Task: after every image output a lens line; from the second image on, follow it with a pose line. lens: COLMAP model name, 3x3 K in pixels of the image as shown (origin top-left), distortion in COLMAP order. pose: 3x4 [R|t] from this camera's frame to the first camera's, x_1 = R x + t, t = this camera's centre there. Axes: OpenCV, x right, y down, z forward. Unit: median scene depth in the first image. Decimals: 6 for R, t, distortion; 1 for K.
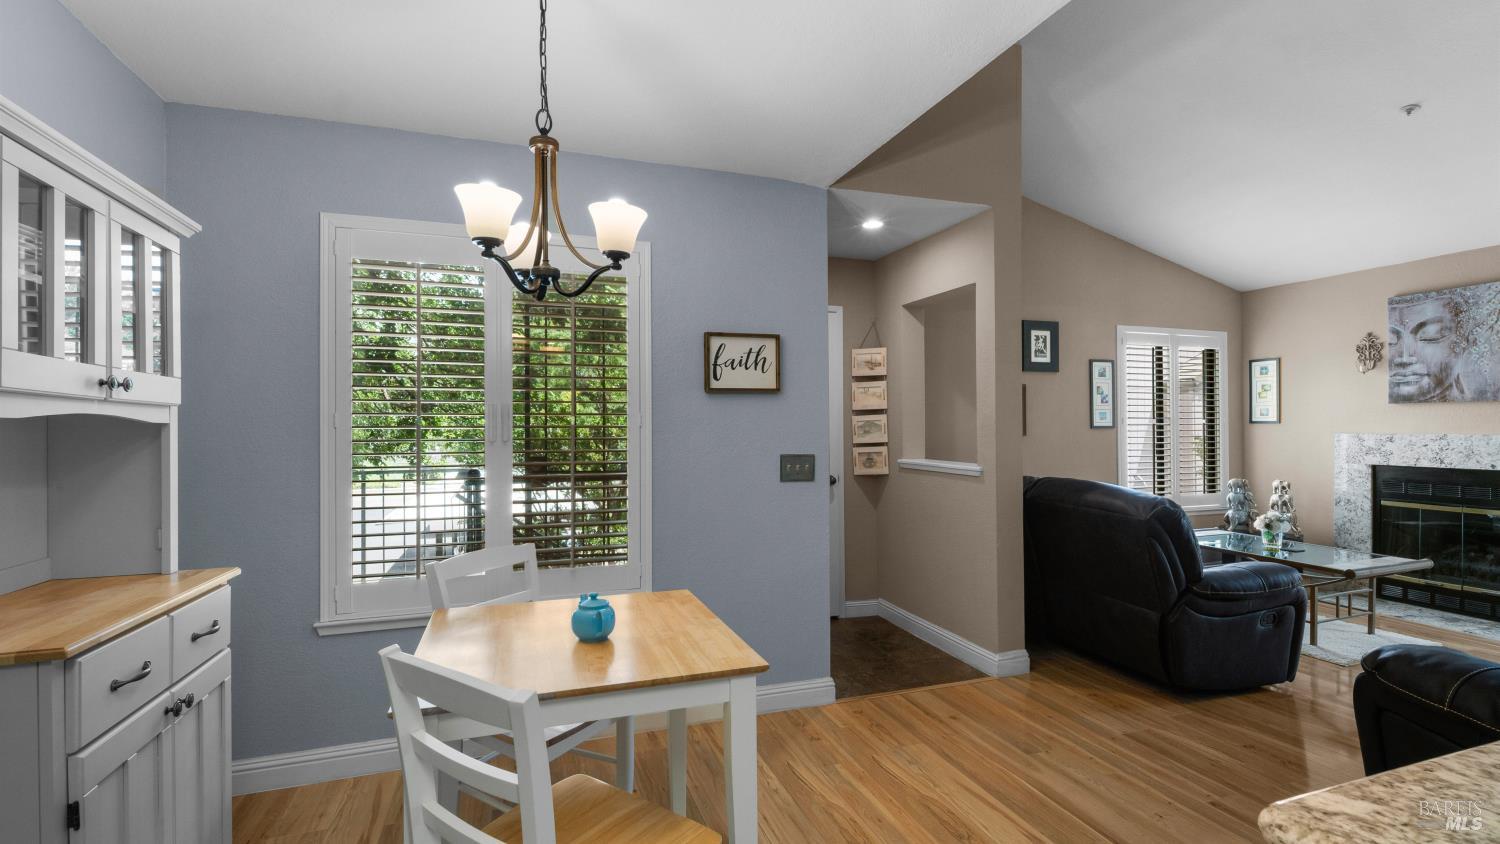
lens RADIAL K [[673.6, 0, 742.1], [0, 673.6, 426.7], [0, 0, 1]] dist [0.012577, -0.008315]
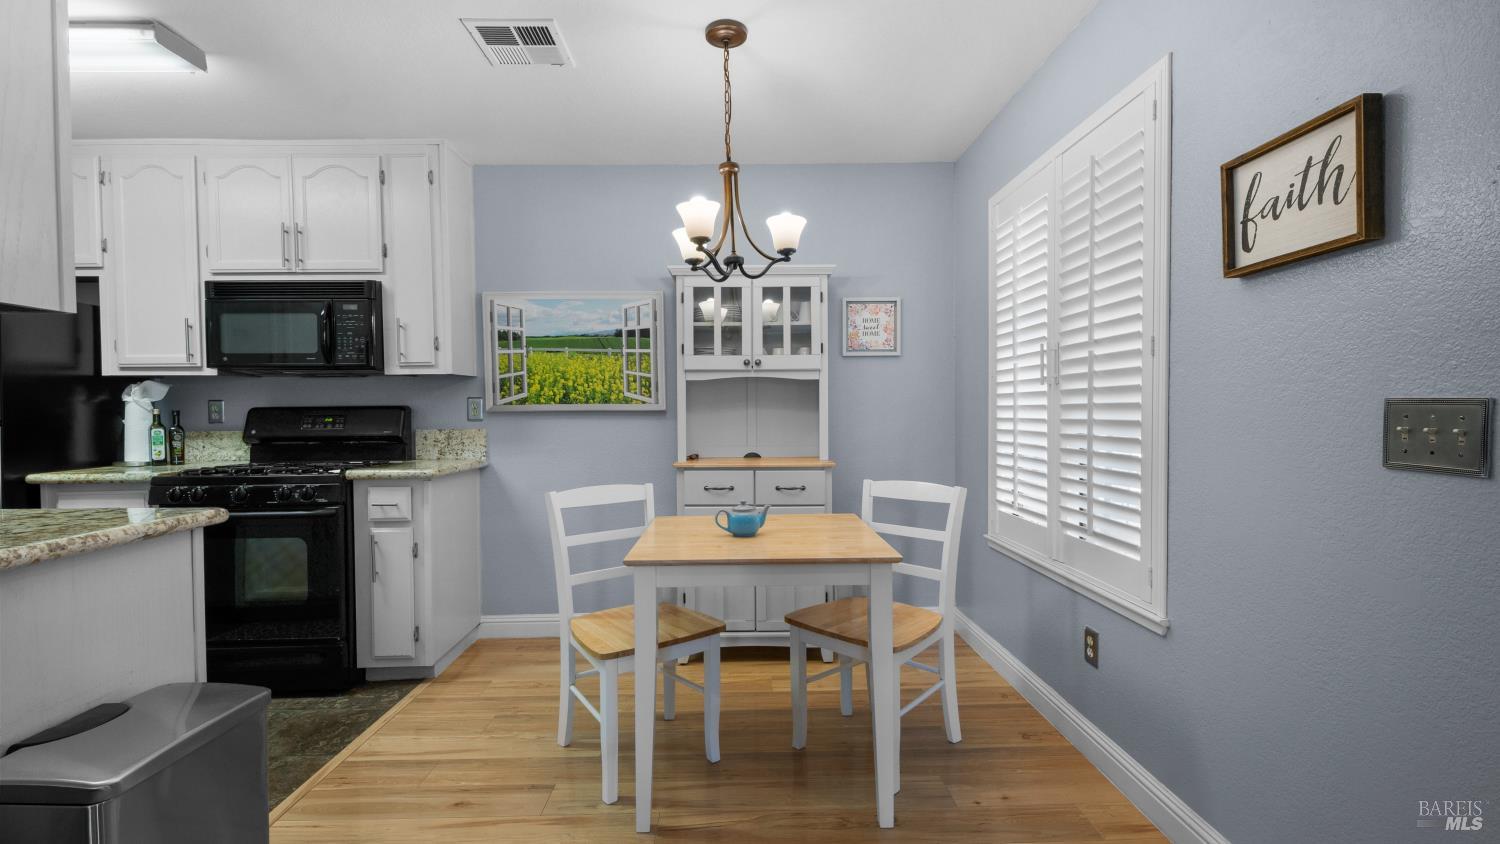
lens RADIAL K [[673.6, 0, 747.4], [0, 673.6, 427.5], [0, 0, 1]] dist [0.012577, -0.008315]
pose [[-0.303033, 0.031046, -0.952474, 0.351543], [0.018739, 0.999470, 0.026616, 0.026462], [0.952796, -0.009783, -0.303454, 0.496663]]
